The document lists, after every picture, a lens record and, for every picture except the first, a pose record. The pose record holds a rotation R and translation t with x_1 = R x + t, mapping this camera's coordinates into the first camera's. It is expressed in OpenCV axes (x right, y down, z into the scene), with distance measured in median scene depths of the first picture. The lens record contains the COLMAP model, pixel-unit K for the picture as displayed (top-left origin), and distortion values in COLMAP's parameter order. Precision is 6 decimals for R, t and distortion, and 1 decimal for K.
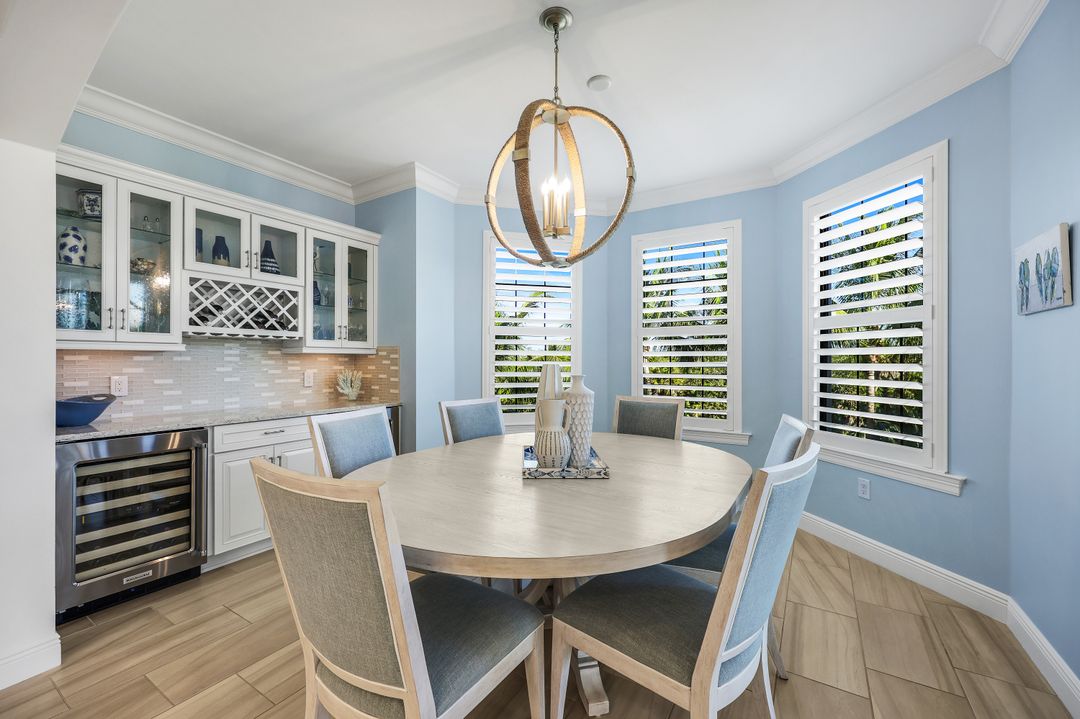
lens RADIAL K [[439.5, 0, 536.8], [0, 439.5, 359.3], [0, 0, 1]] dist [-0.000775, -0.000136]
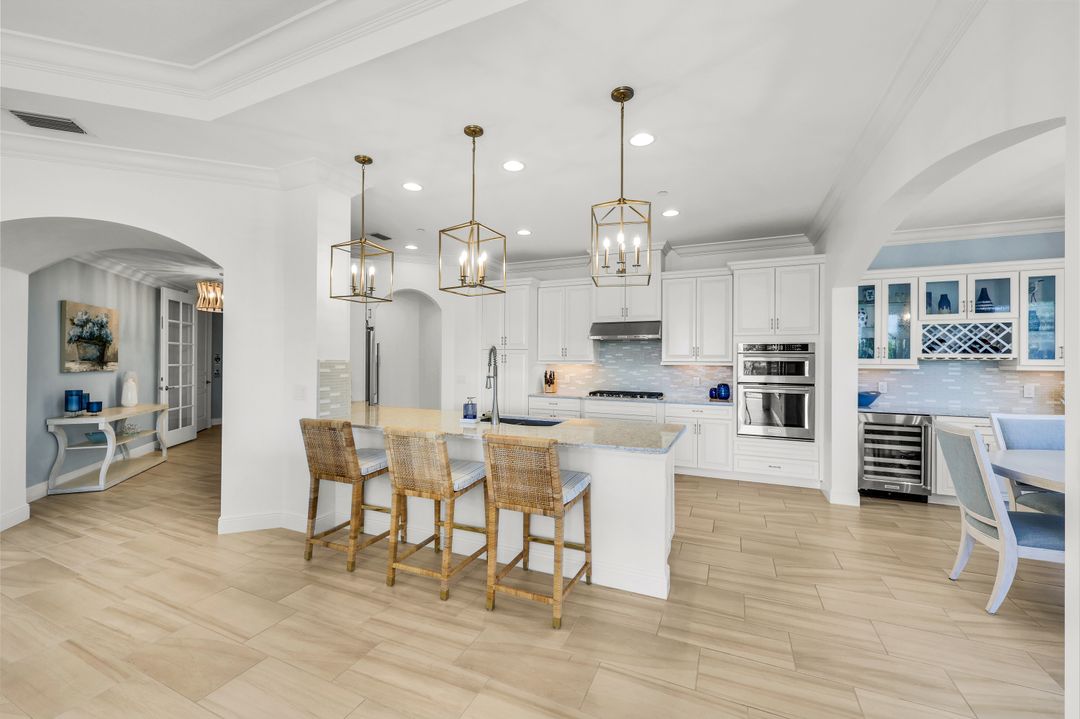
lens RADIAL K [[431.4, 0, 538.5], [0, 431.4, 357.9], [0, 0, 1]] dist [0.000278, 0.000479]
pose [[0.142443, -0.006232, -0.989783, 0.559379], [-0.004398, 0.999966, -0.006929, -0.039366], [0.989793, 0.005340, 0.142411, -0.604938]]
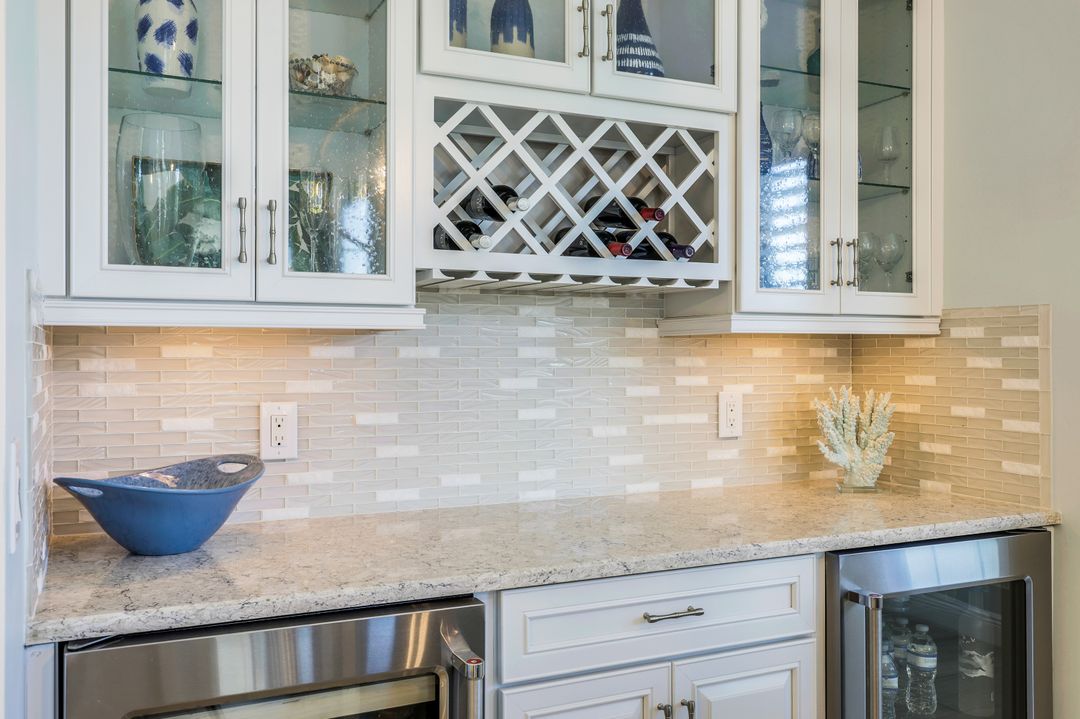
lens RADIAL K [[927.1, 0, 540.6], [0, 927.1, 344.8], [0, 0, 1]] dist [-0.003385, -0.002517]
pose [[0.843845, -0.003771, -0.536574, -0.330846], [0.002018, 0.999991, -0.003855, -0.004333], [0.536584, 0.002170, 0.843844, 0.429271]]
